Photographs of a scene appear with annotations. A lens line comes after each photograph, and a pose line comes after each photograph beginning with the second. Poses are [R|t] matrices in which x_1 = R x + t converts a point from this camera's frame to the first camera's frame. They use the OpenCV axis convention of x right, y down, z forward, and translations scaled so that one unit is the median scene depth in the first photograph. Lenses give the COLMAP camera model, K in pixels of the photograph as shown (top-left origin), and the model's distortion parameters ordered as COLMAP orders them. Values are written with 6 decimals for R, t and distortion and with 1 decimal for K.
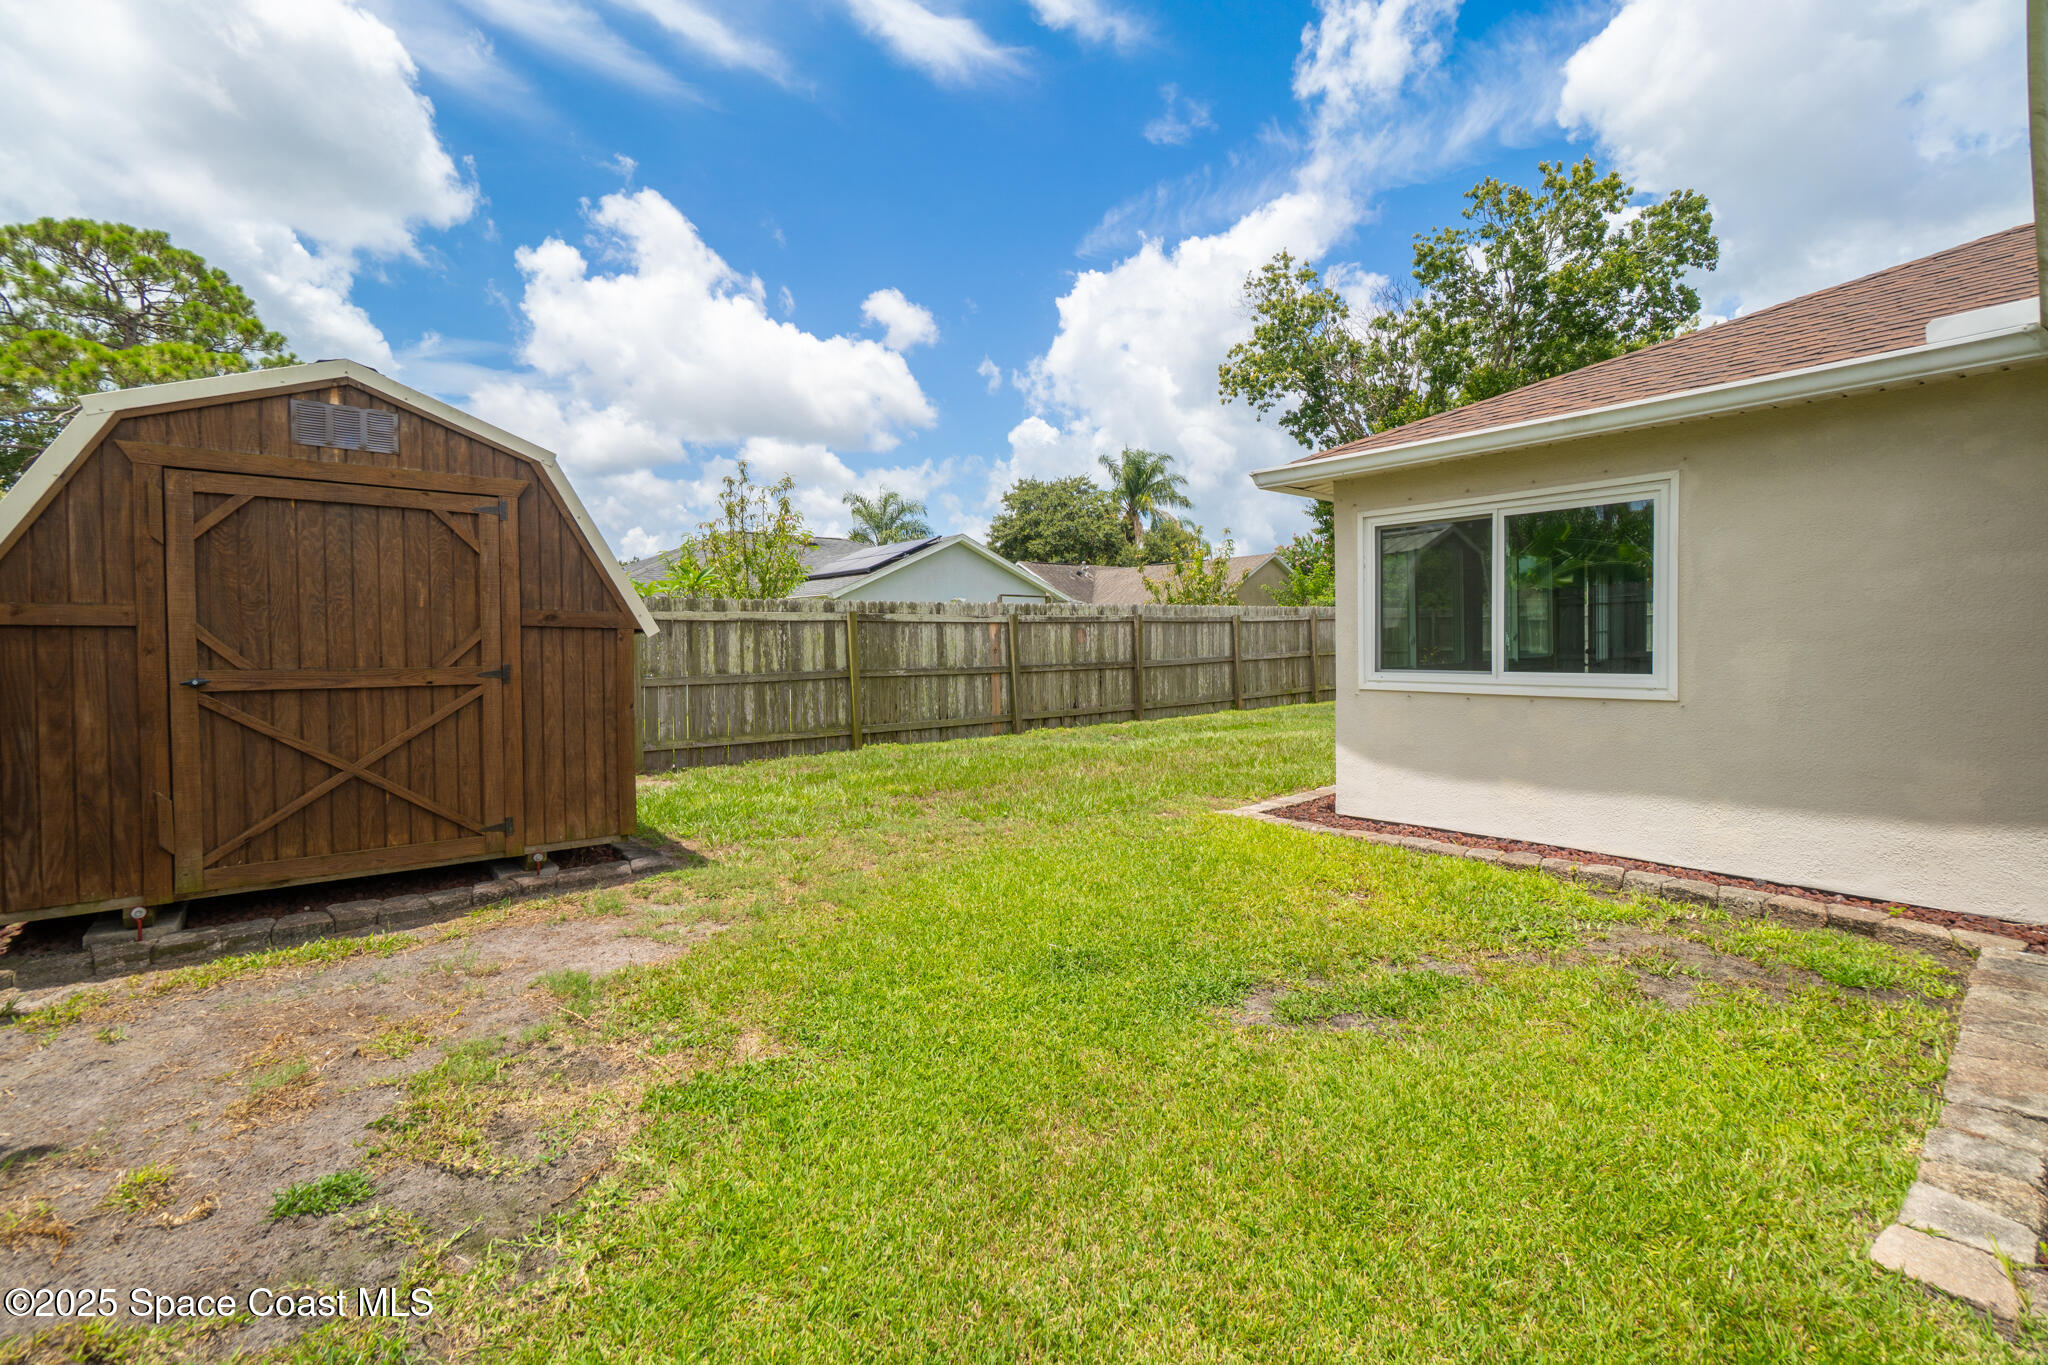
lens RADIAL K [[881.4, 0, 1003.5], [0, 881.4, 651.9], [0, 0, 1]] dist [-0.000606, -0.000081]
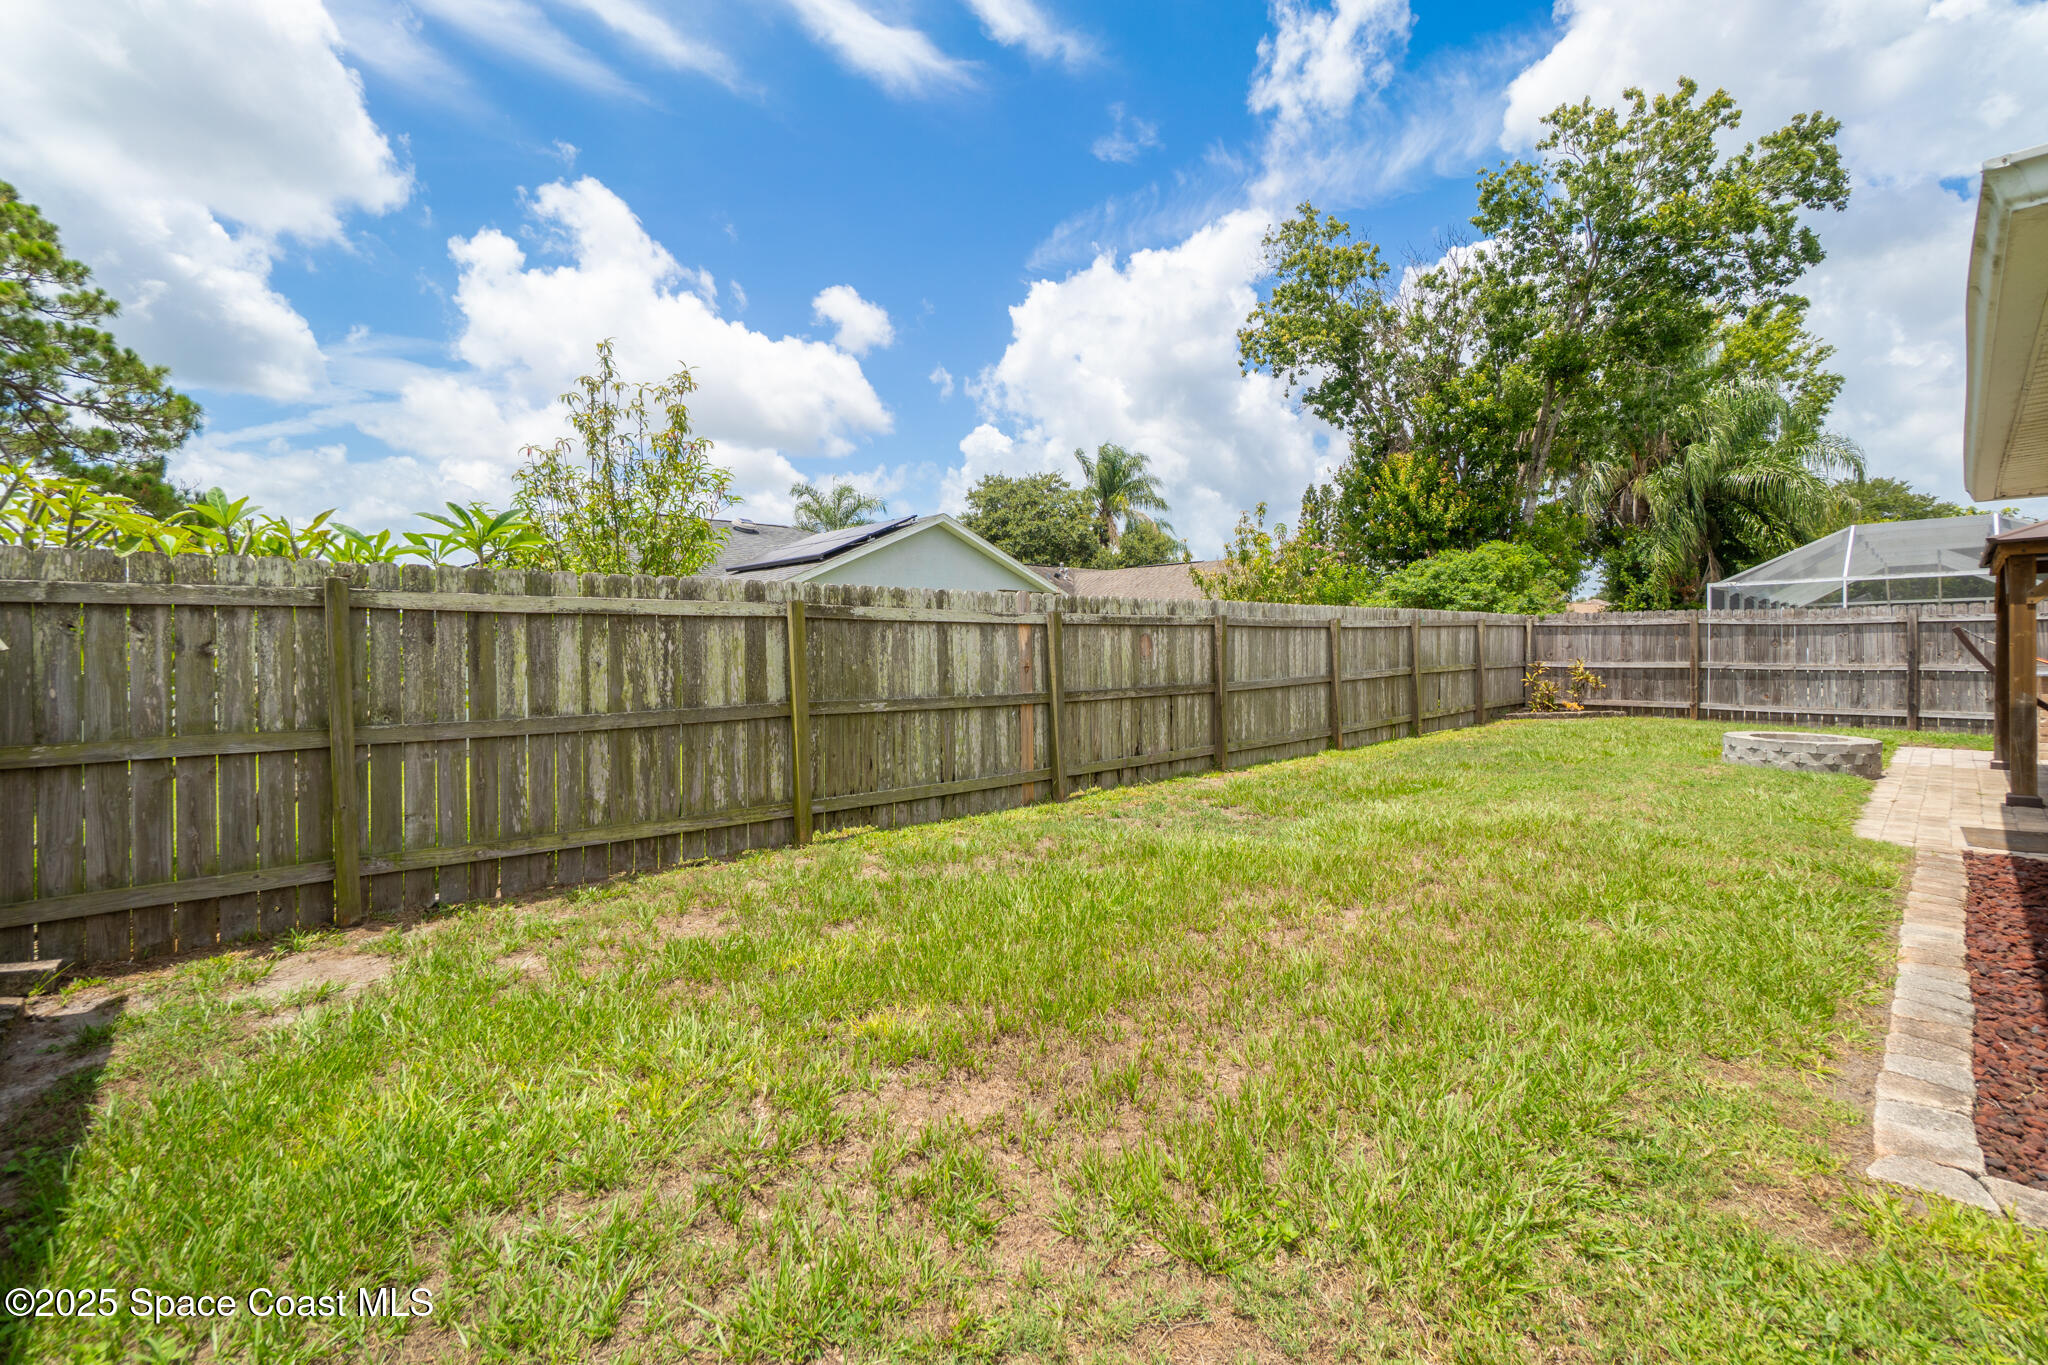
lens RADIAL K [[873.6, 0, 997.0], [0, 873.6, 666.4], [0, 0, 1]] dist [0.000424, -0.000240]
pose [[0.998744, 0.004678, 0.049879, -0.048539], [-0.004981, 0.999970, 0.005963, -0.005248], [-0.049850, -0.006204, 0.998737, 0.298333]]
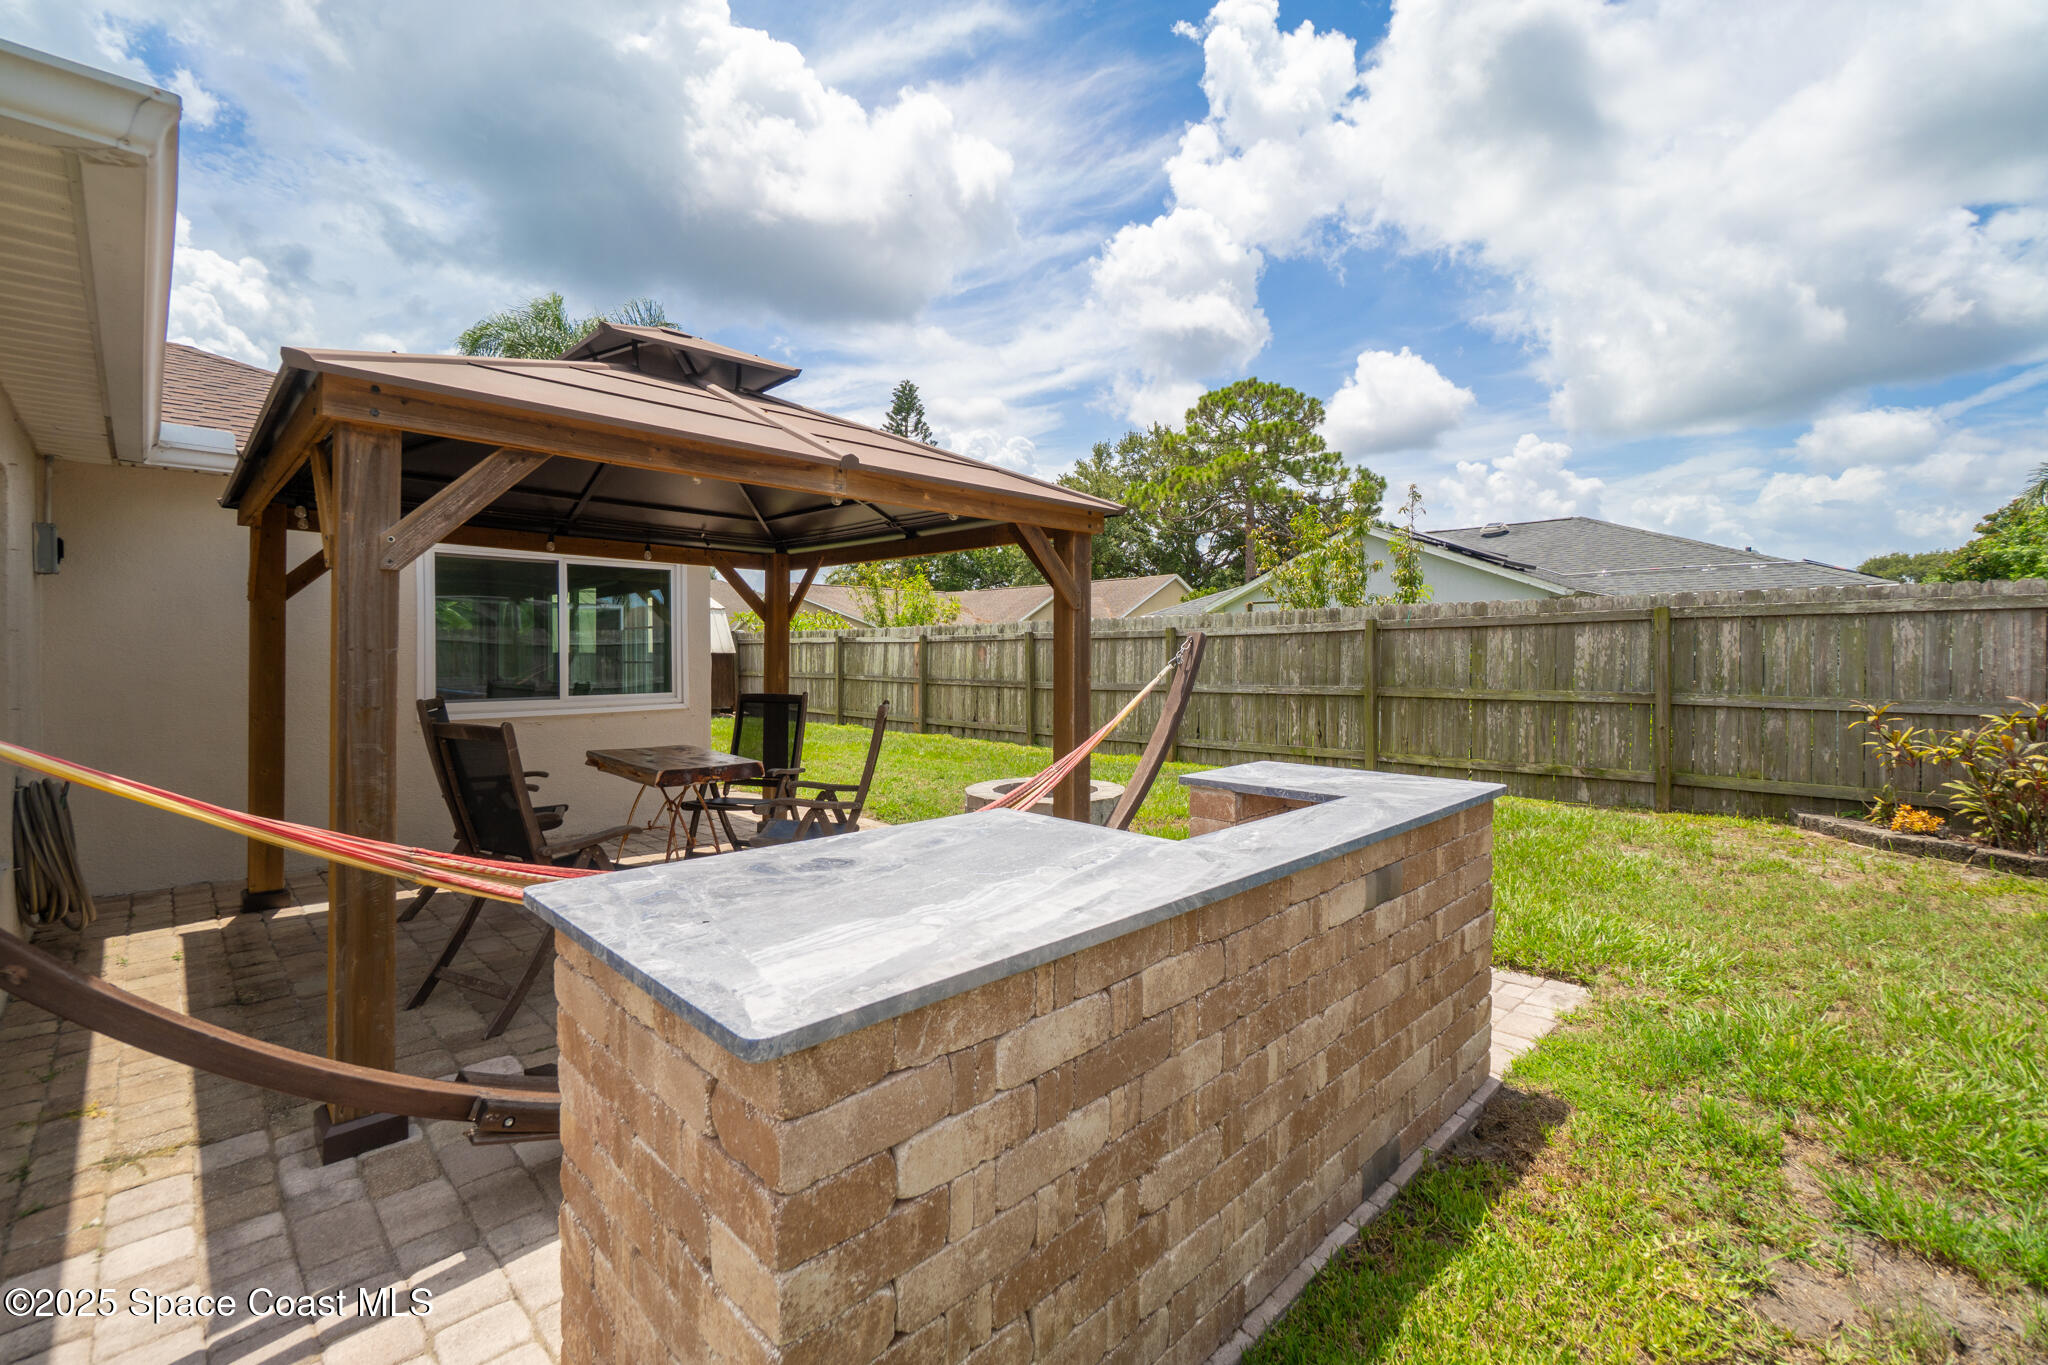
lens RADIAL K [[873.6, 0, 997.0], [0, 873.6, 666.4], [0, 0, 1]] dist [0.000424, -0.000240]
pose [[0.083647, 0.031655, -0.995993, 0.963875], [-0.013574, 0.999439, 0.030624, -0.030403], [0.996403, 0.010958, 0.084030, 0.796462]]
